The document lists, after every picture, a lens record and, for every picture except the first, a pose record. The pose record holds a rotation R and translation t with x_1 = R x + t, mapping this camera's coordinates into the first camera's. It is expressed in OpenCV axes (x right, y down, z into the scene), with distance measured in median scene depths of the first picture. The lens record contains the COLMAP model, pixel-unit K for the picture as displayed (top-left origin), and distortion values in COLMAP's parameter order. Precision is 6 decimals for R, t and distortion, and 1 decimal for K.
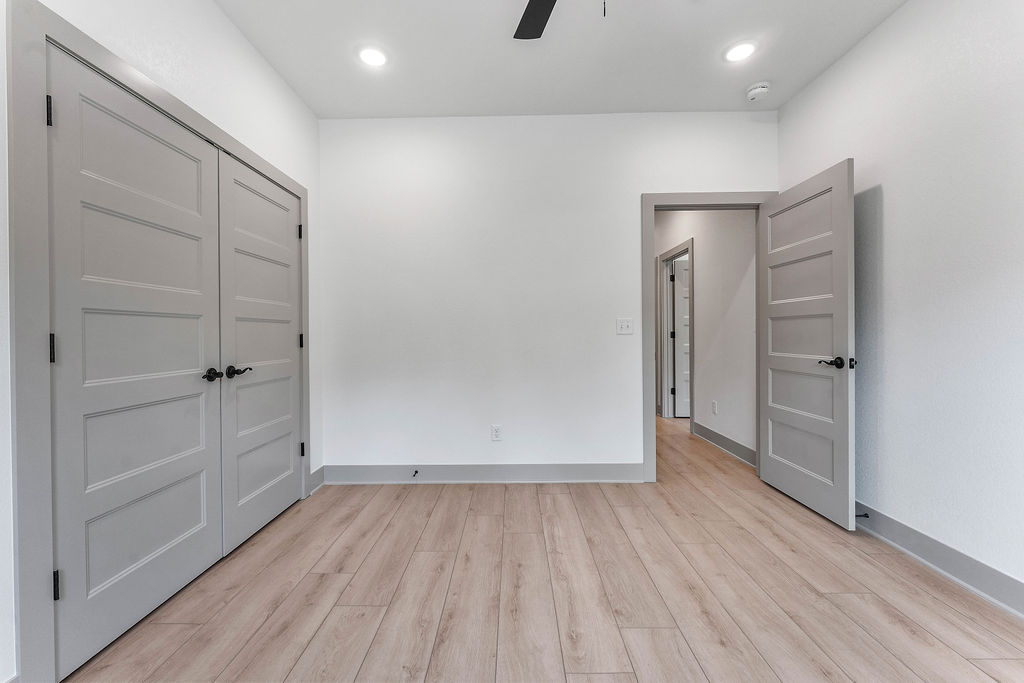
lens RADIAL K [[410.6, 0, 506.6], [0, 410.6, 334.6], [0, 0, 1]] dist [-0.001586, -0.000106]
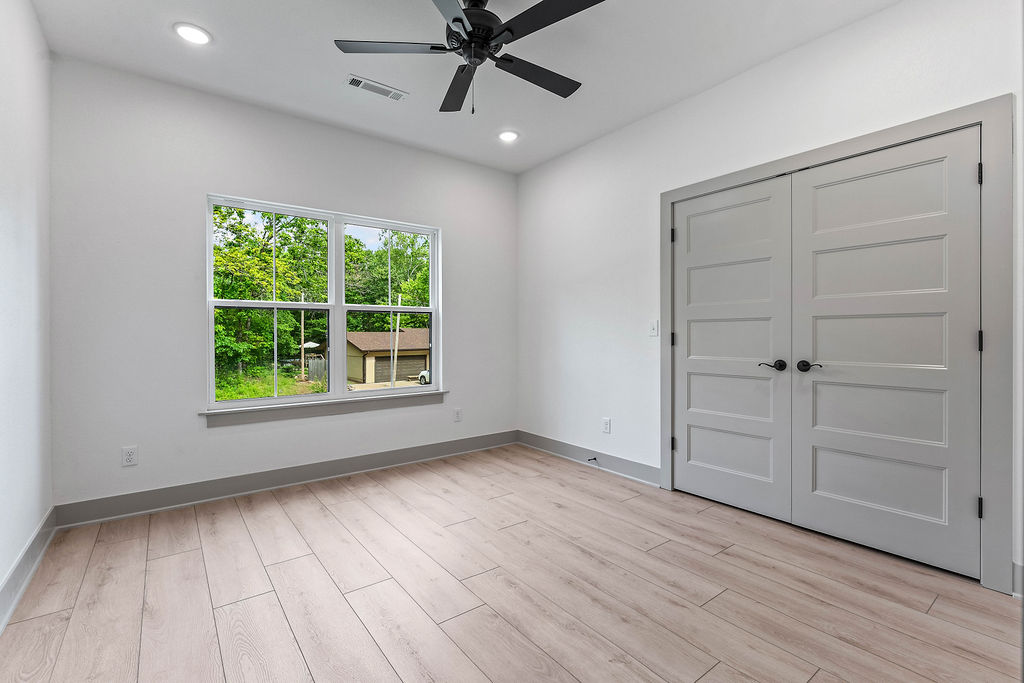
lens RADIAL K [[454.3, 0, 503.9], [0, 454.3, 333.3], [0, 0, 1]] dist [-0.001518, -0.000039]
pose [[-0.787549, 0.005928, -0.616224, 0.770141], [0.005074, 0.999982, 0.003135, -0.006248], [0.616232, -0.000658, -0.787565, 1.565355]]
